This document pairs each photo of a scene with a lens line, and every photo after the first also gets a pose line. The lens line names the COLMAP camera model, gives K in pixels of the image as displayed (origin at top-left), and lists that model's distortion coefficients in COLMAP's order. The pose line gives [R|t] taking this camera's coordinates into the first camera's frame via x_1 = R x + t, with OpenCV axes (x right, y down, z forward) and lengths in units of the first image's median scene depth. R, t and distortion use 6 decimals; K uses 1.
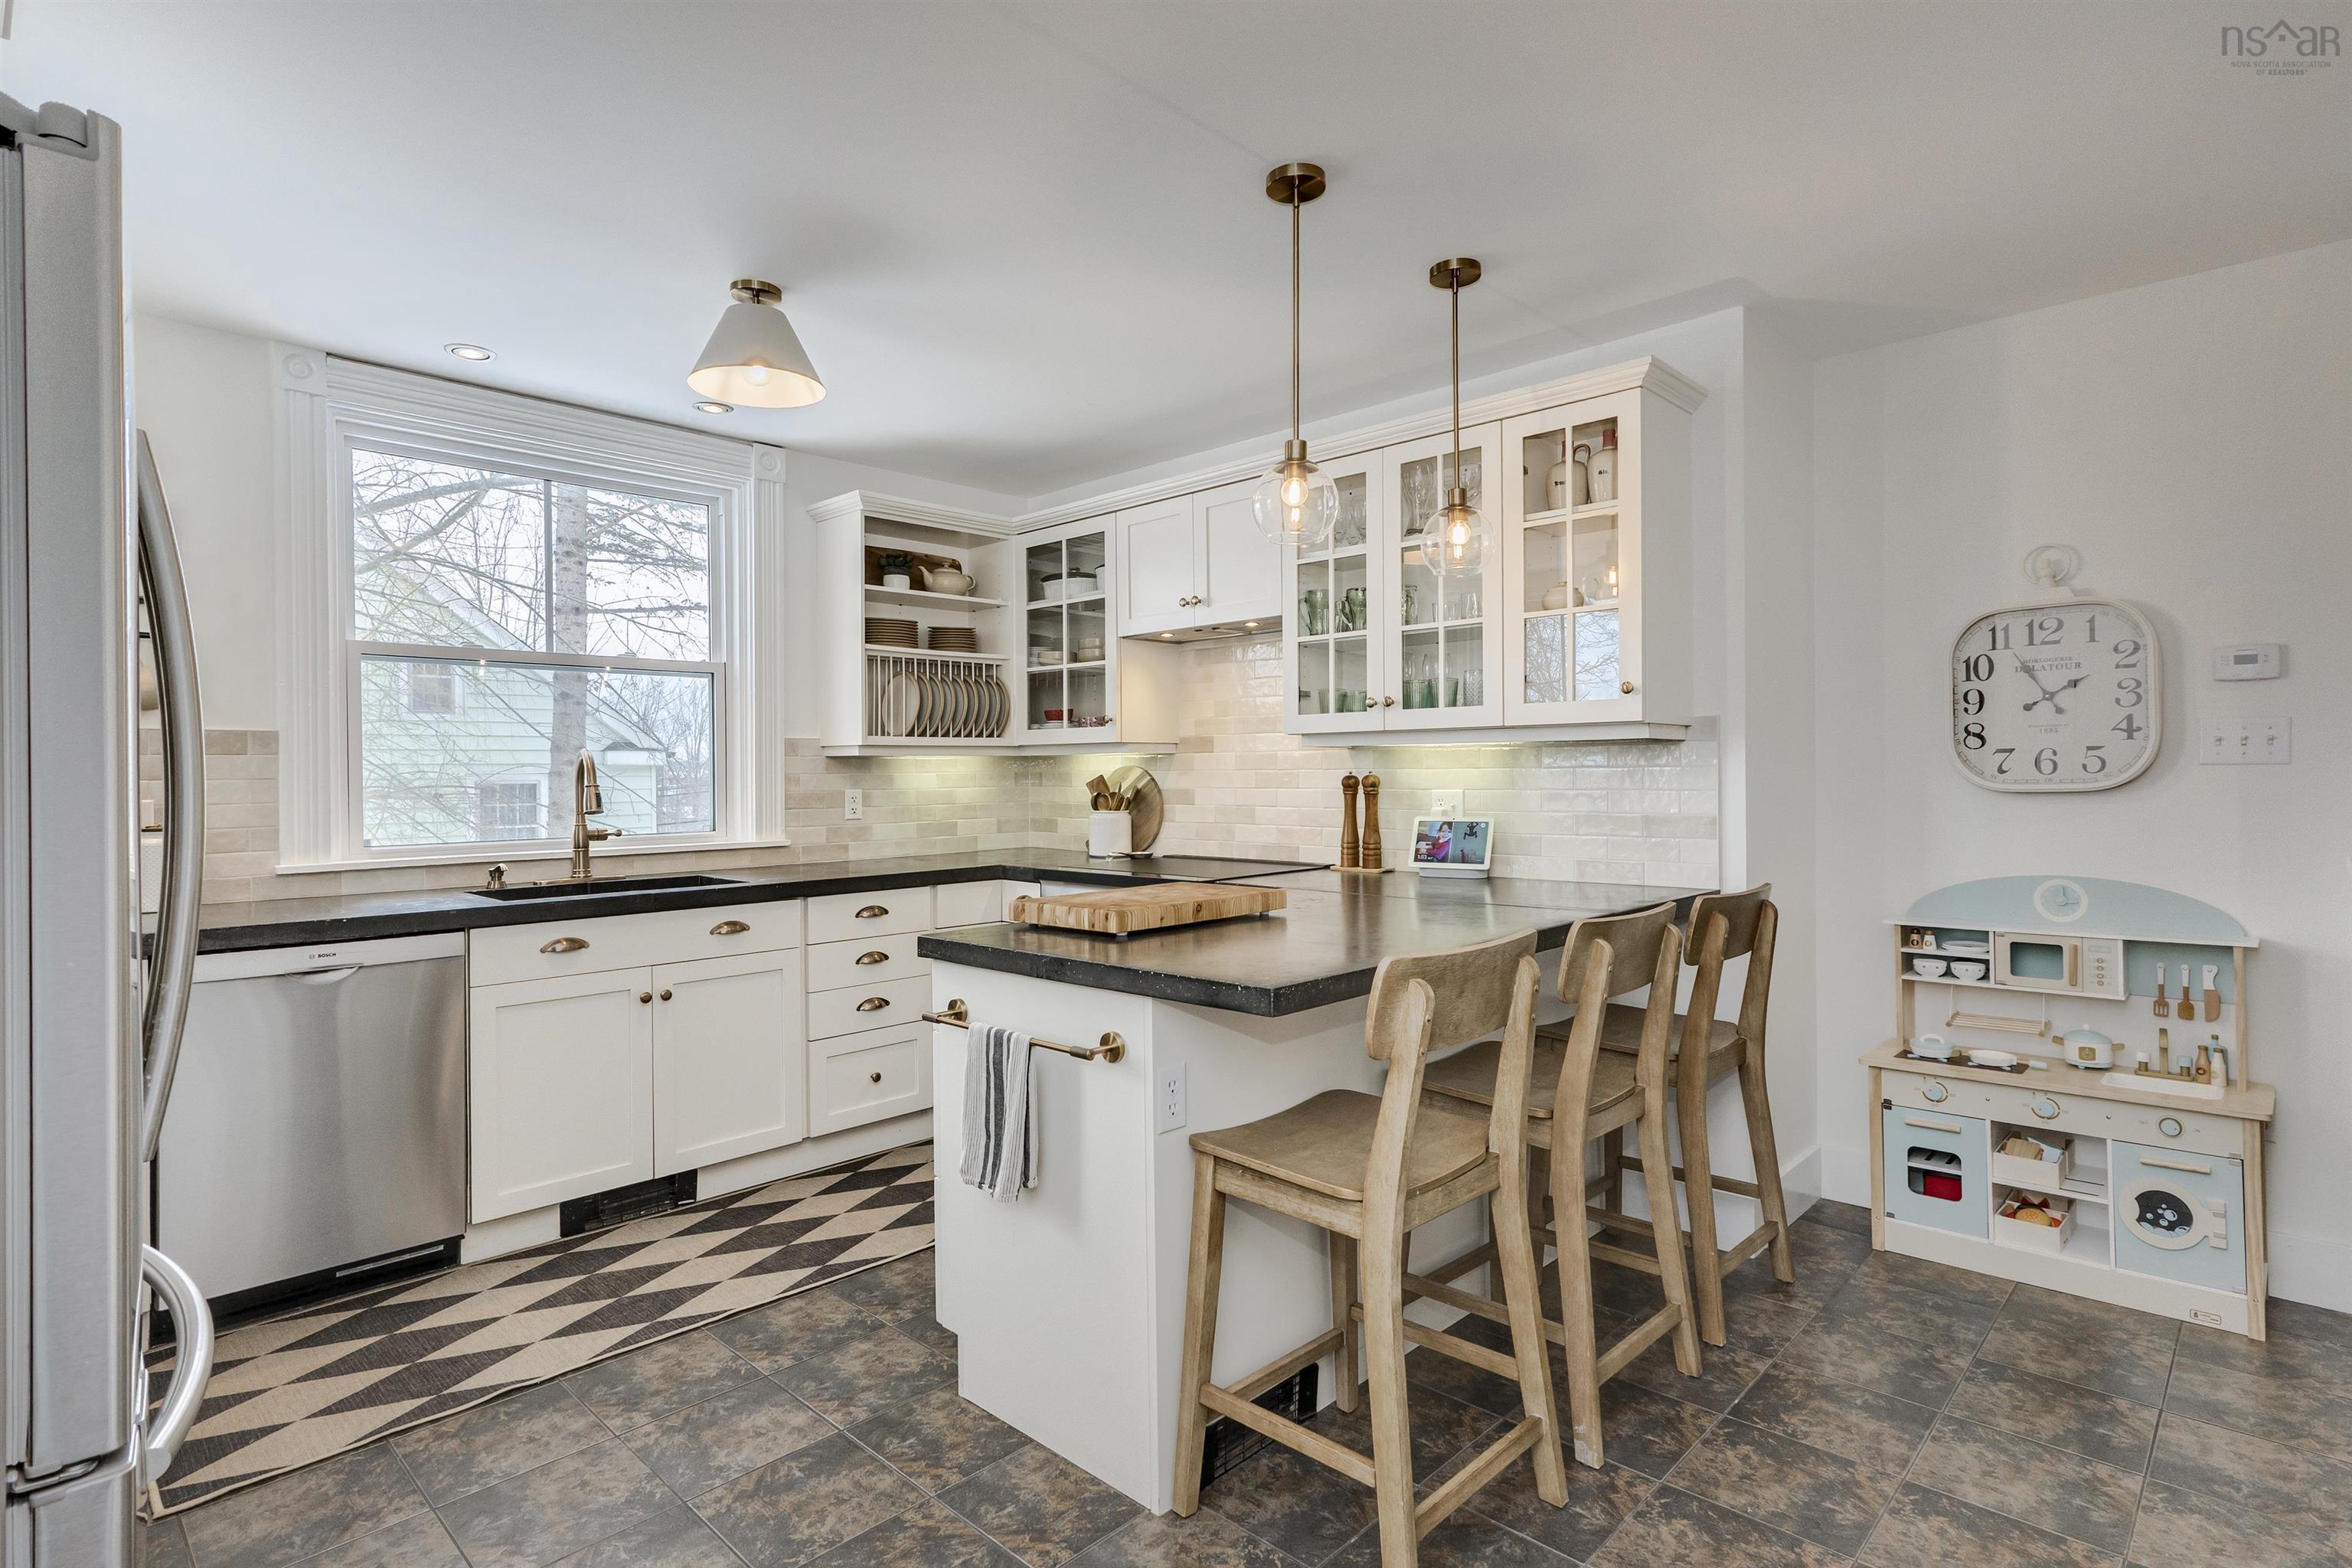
lens RADIAL K [[1165.1, 0, 1184.3], [0, 1165.1, 778.7], [0, 0, 1]] dist [-0.001305, 0.002583]
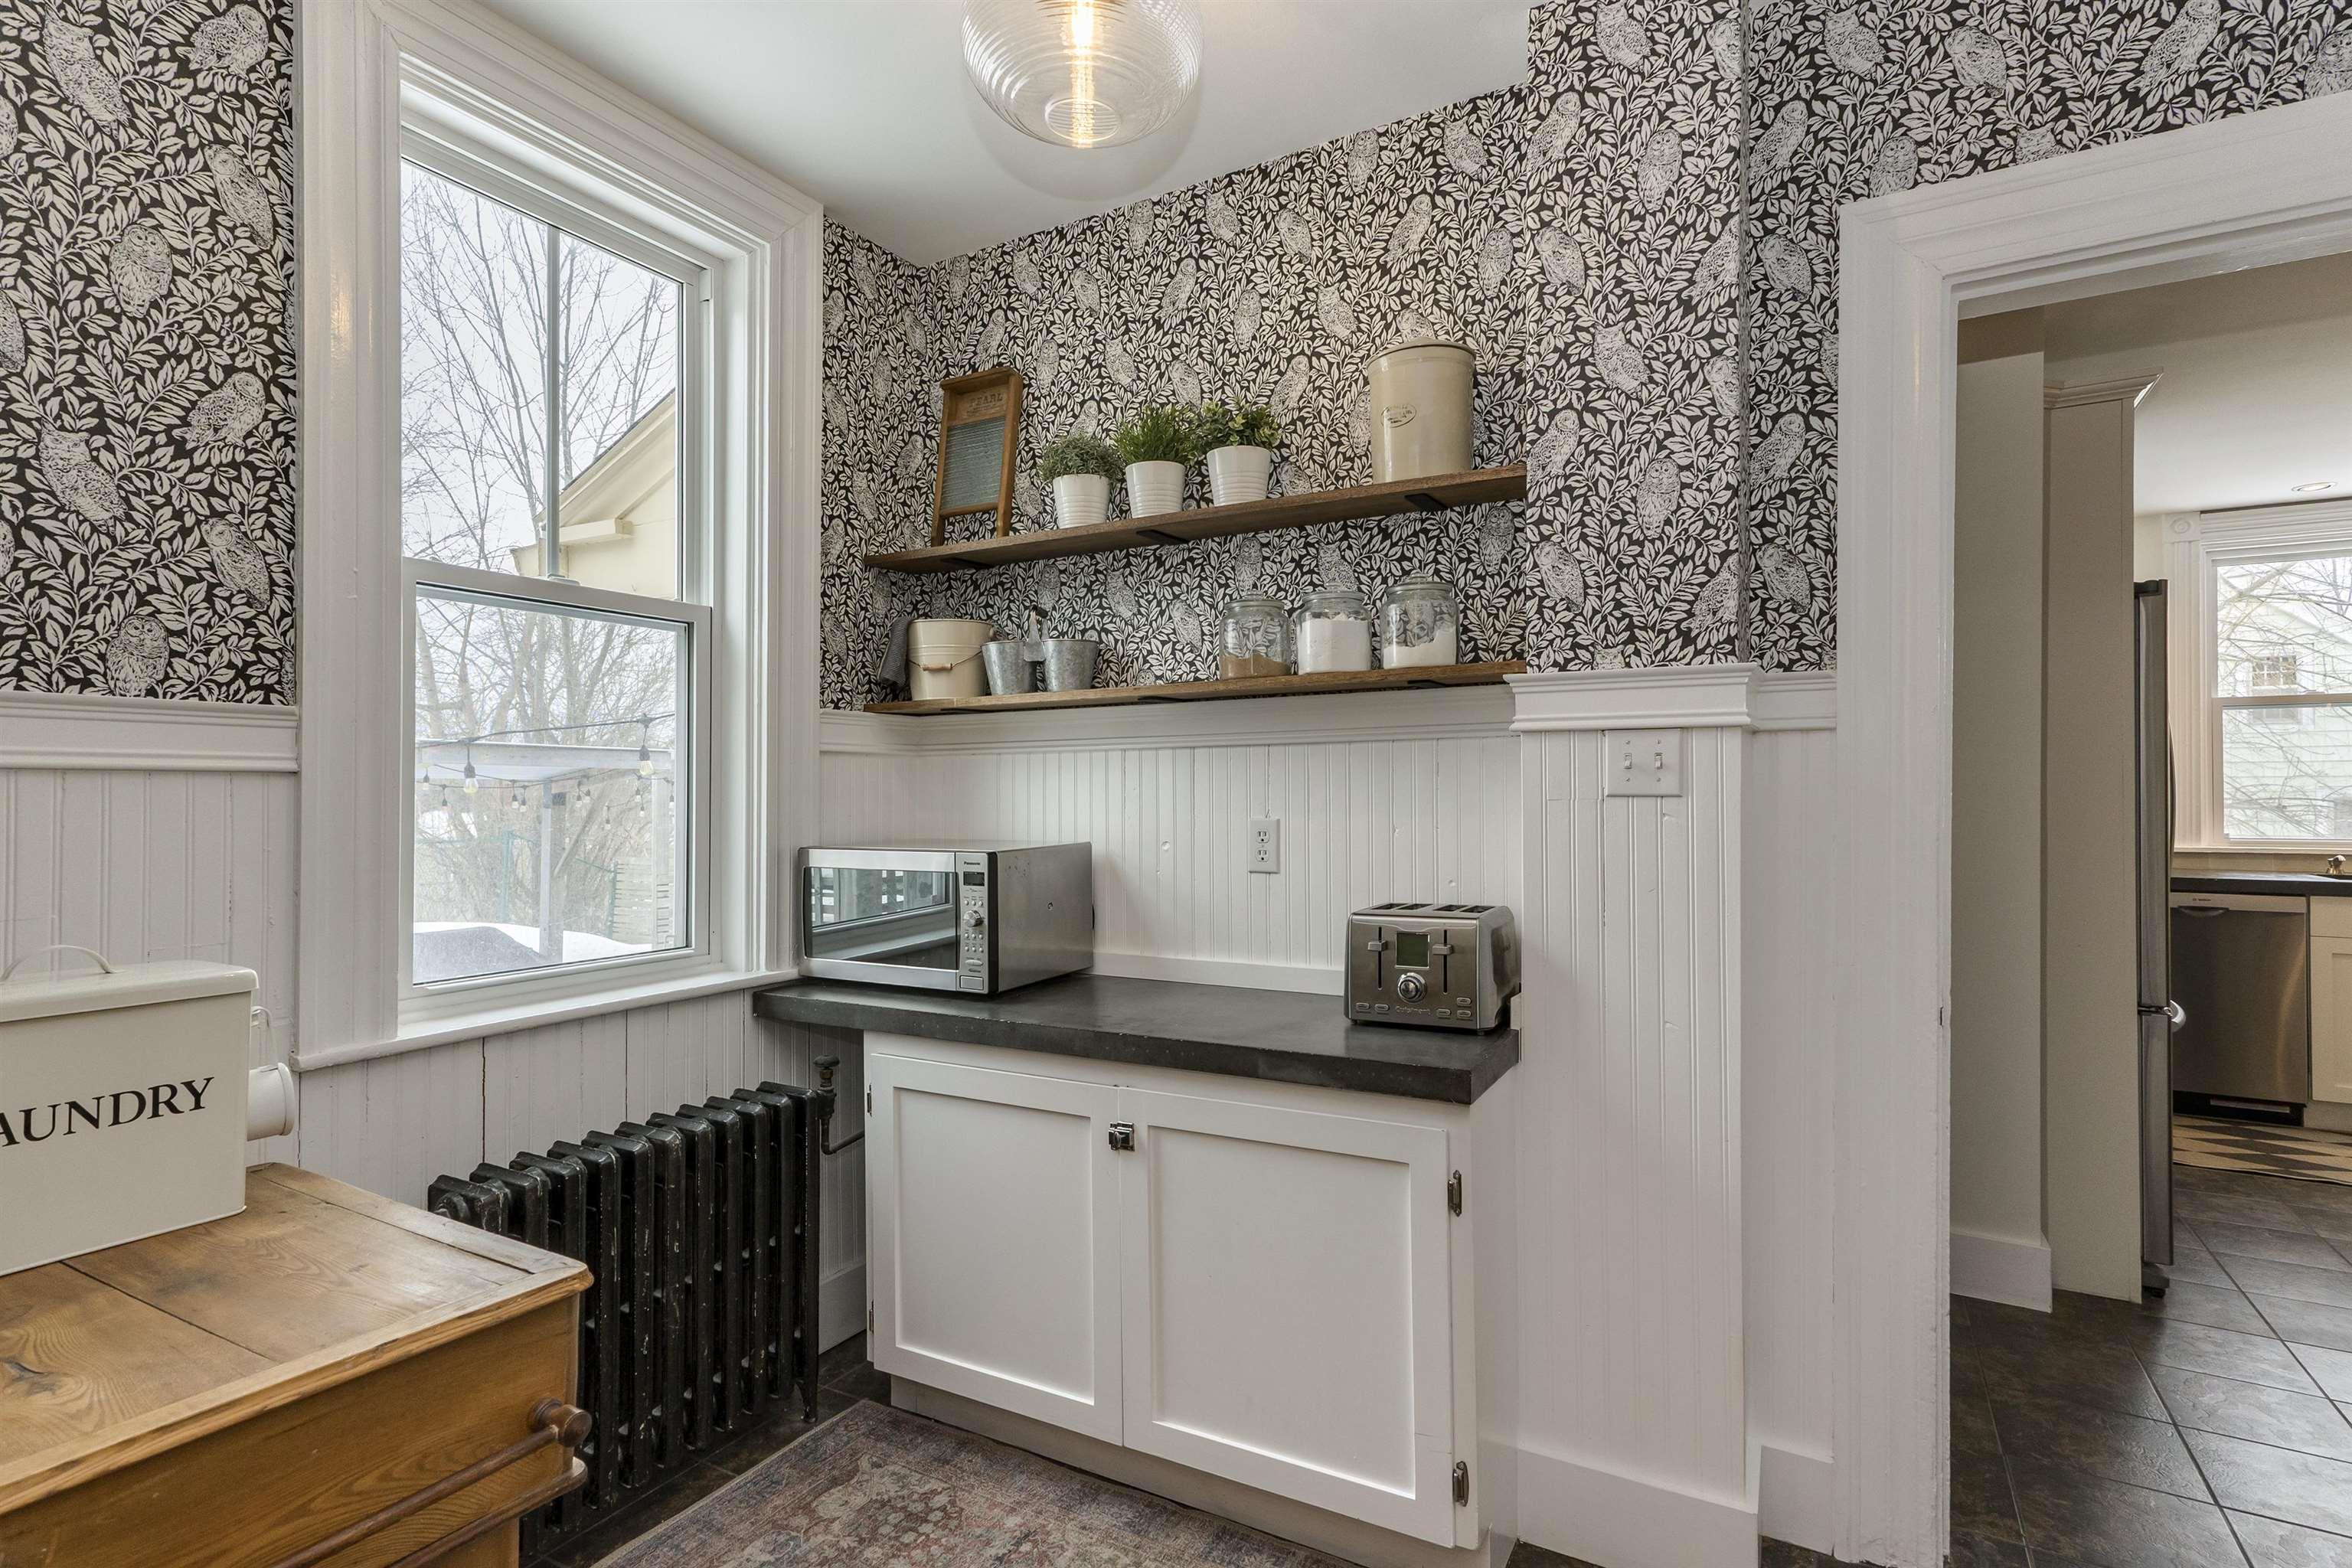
lens RADIAL K [[1161.2, 0, 1180.9], [0, 1161.2, 766.7], [0, 0, 1]] dist [0.002160, 0.001022]
pose [[0.242992, -0.008340, -0.969992, 0.381233], [-0.009961, 0.999889, -0.011092, -0.000256], [0.969977, 0.012357, 0.242882, -0.606265]]
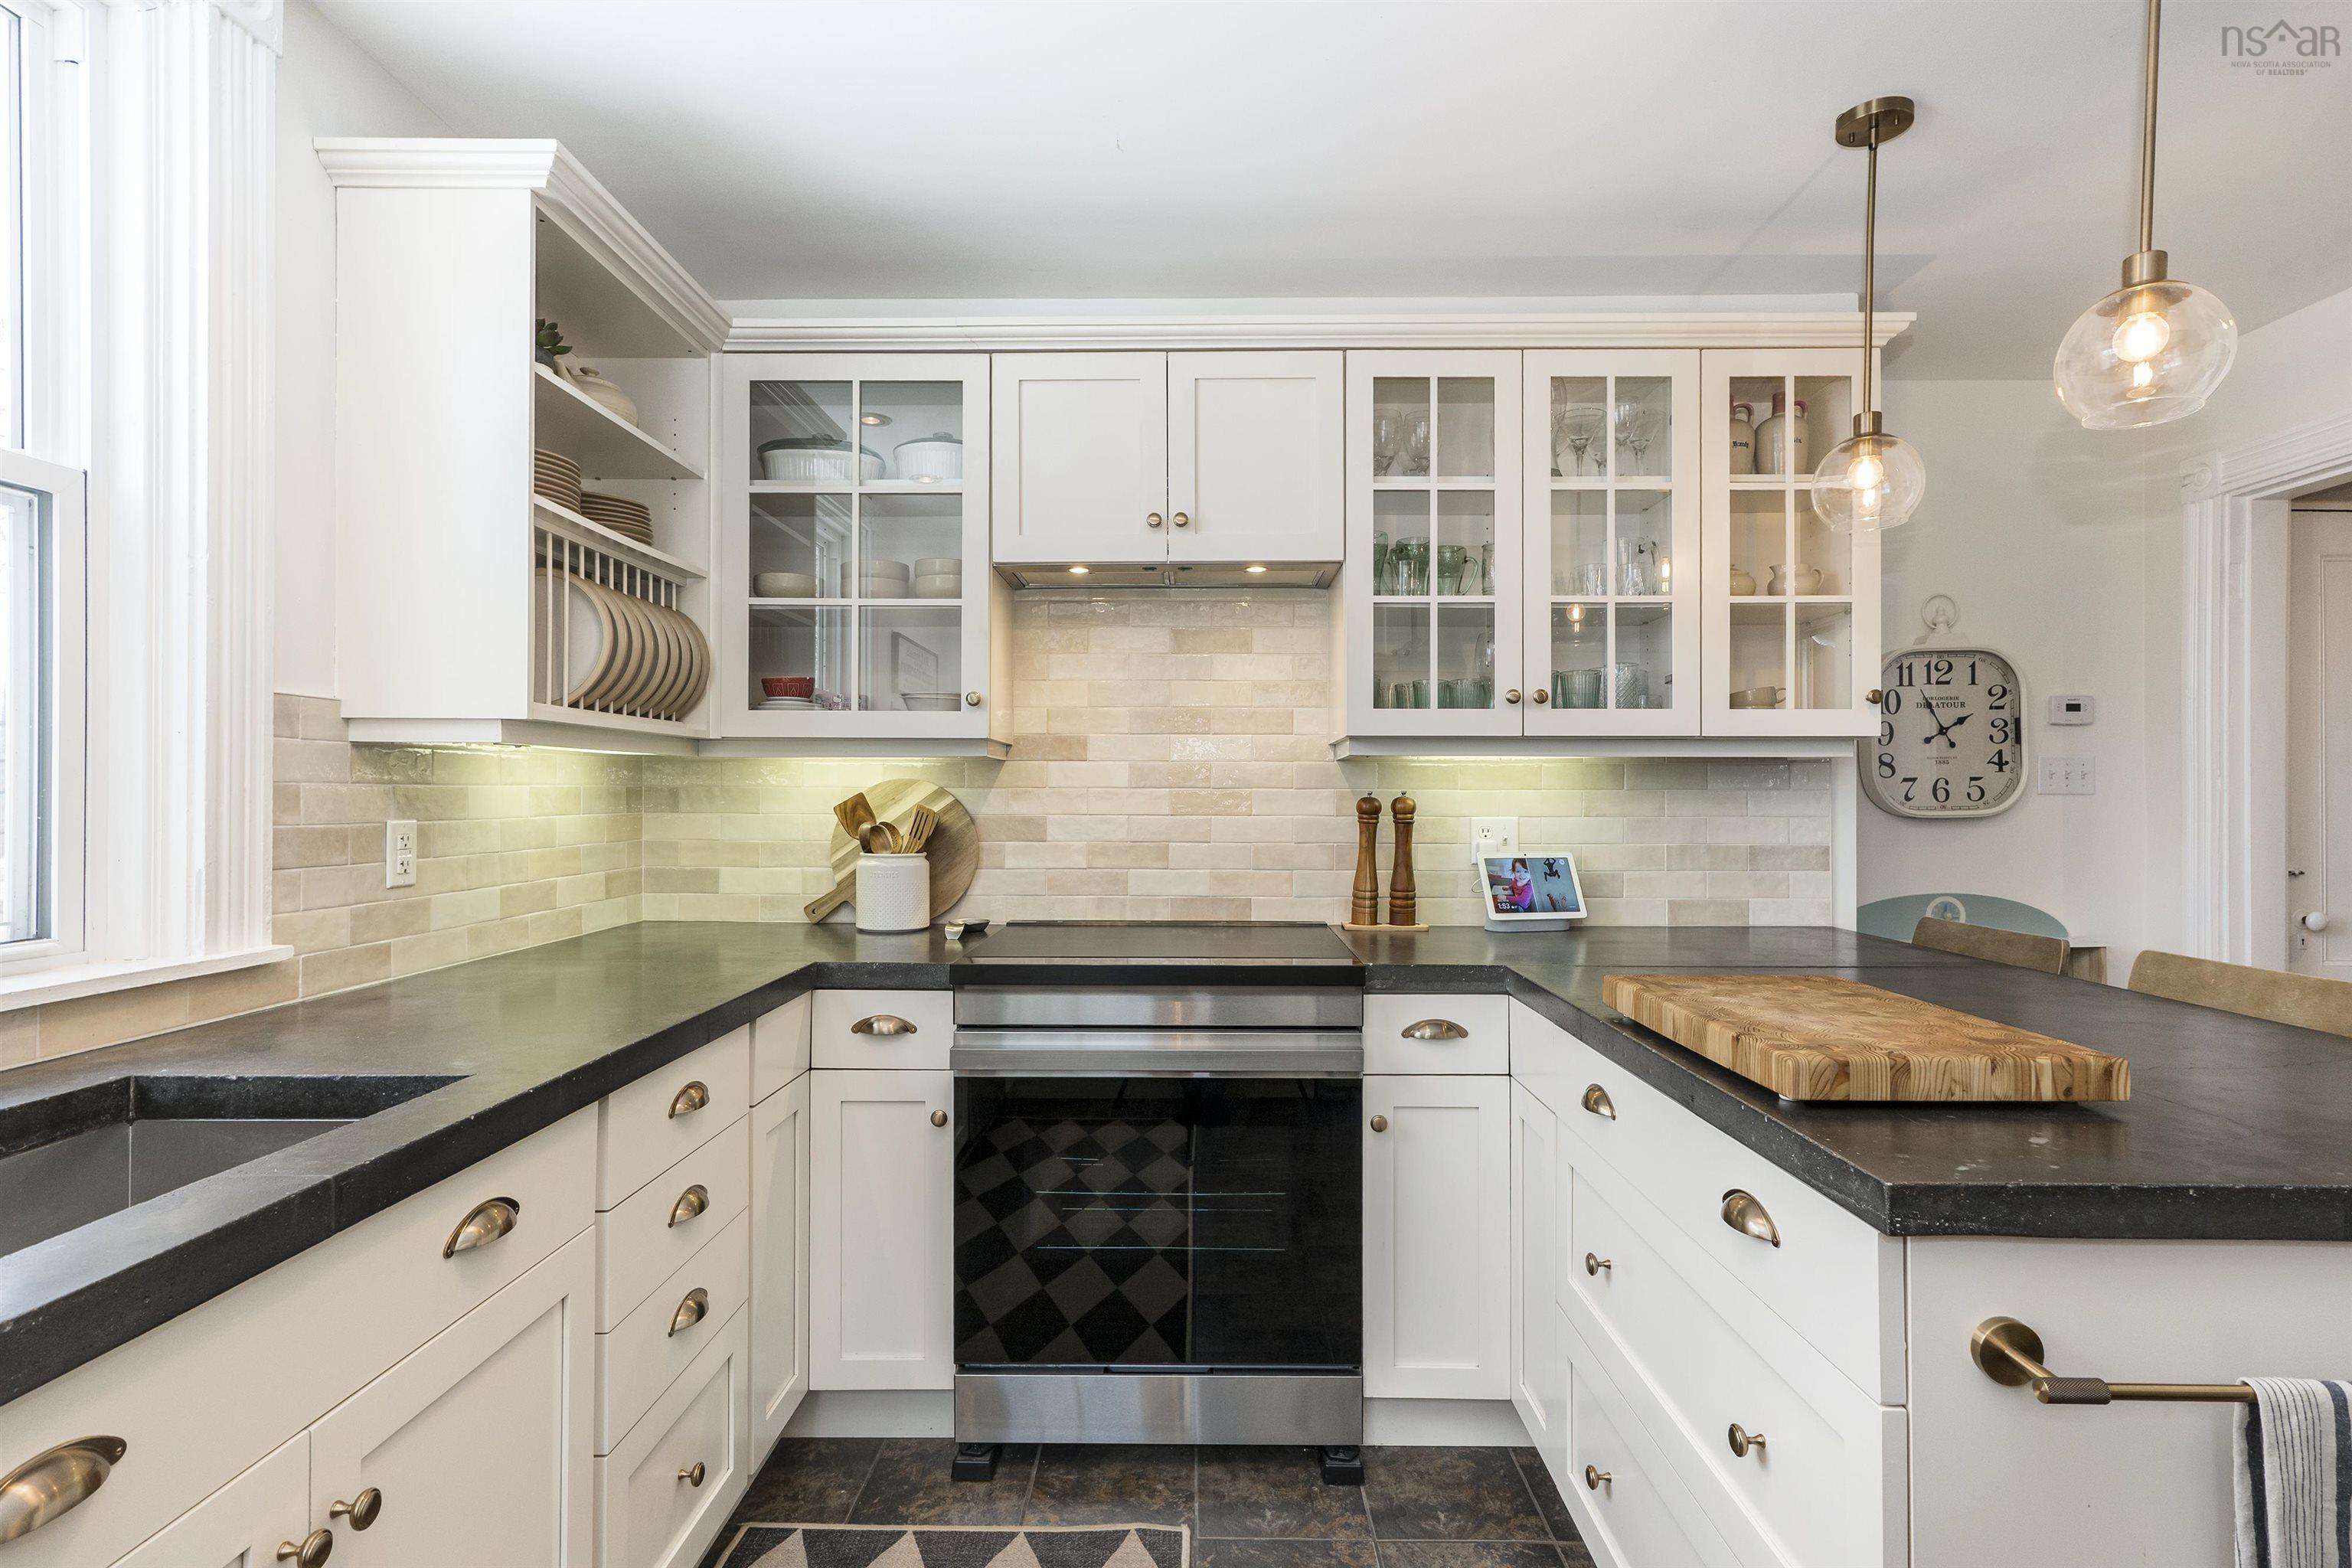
lens RADIAL K [[1165.1, 0, 1184.3], [0, 1165.1, 778.7], [0, 0, 1]] dist [-0.001305, 0.002583]
pose [[0.731474, 0.019281, 0.681597, -0.459812], [-0.005396, 0.999733, -0.022489, 0.002572], [-0.681848, 0.012772, 0.731382, 0.587522]]
